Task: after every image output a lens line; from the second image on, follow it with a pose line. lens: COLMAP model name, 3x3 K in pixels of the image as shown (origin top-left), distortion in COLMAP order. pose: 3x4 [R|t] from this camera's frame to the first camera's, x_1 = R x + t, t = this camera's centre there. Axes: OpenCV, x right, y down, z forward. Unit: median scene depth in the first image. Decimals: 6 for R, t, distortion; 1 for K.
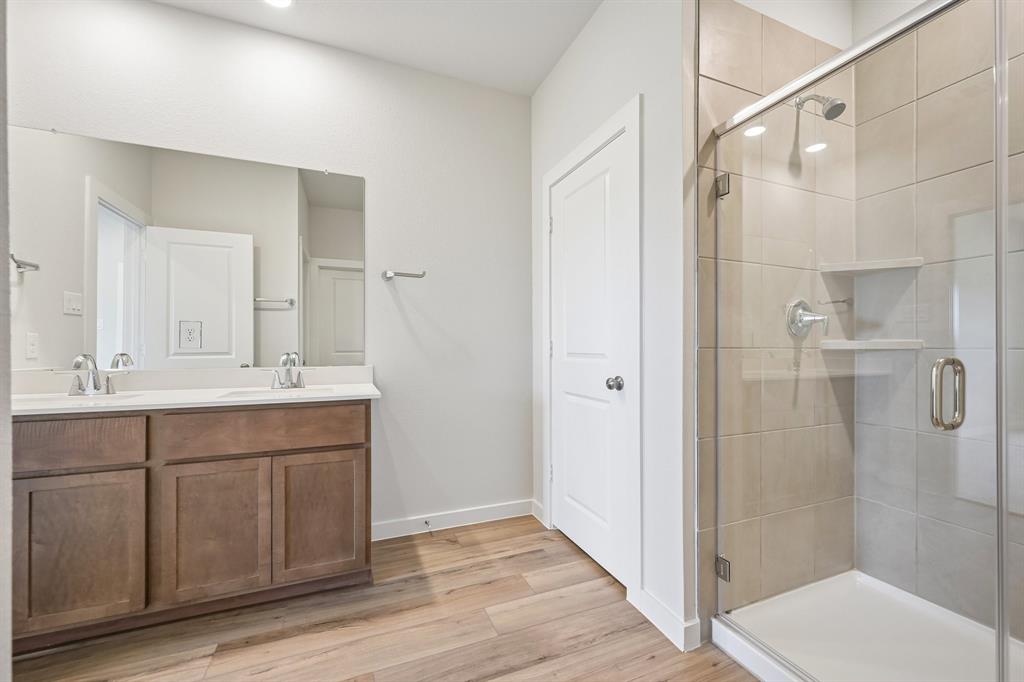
lens RADIAL K [[408.6, 0, 515.0], [0, 408.6, 342.9], [0, 0, 1]] dist [0.000687, 0.000404]
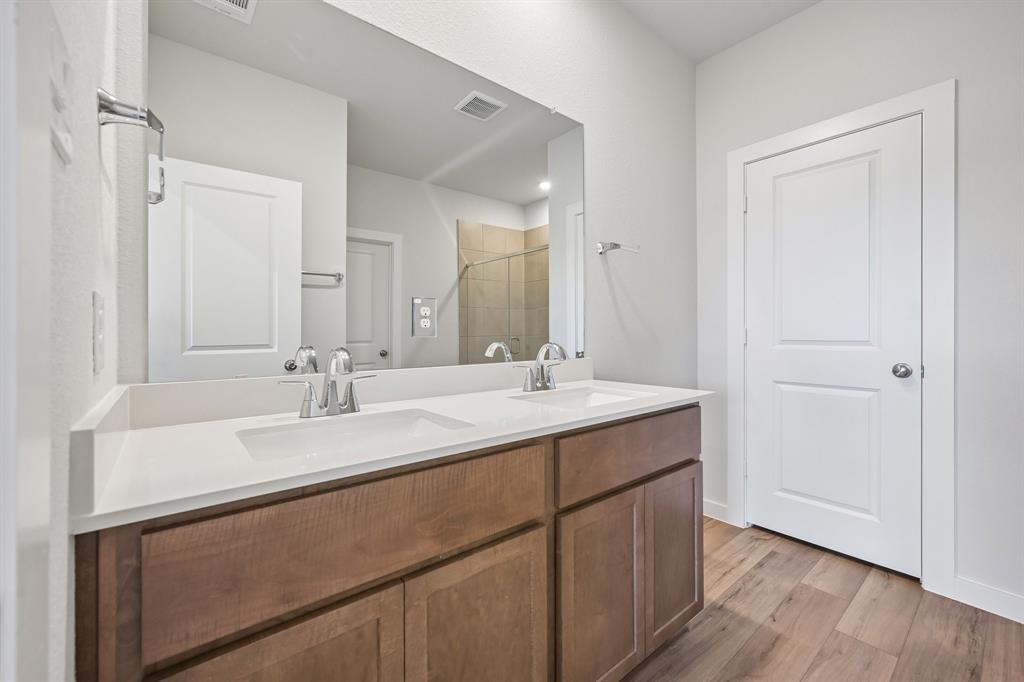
lens RADIAL K [[417.9, 0, 528.1], [0, 417.9, 335.2], [0, 0, 1]] dist [0.004130, 0.000662]
pose [[0.955062, -0.005054, 0.296364, -0.907636], [0.002362, 0.999953, 0.009441, 0.002316], [-0.296398, -0.008317, 0.955028, 0.310814]]
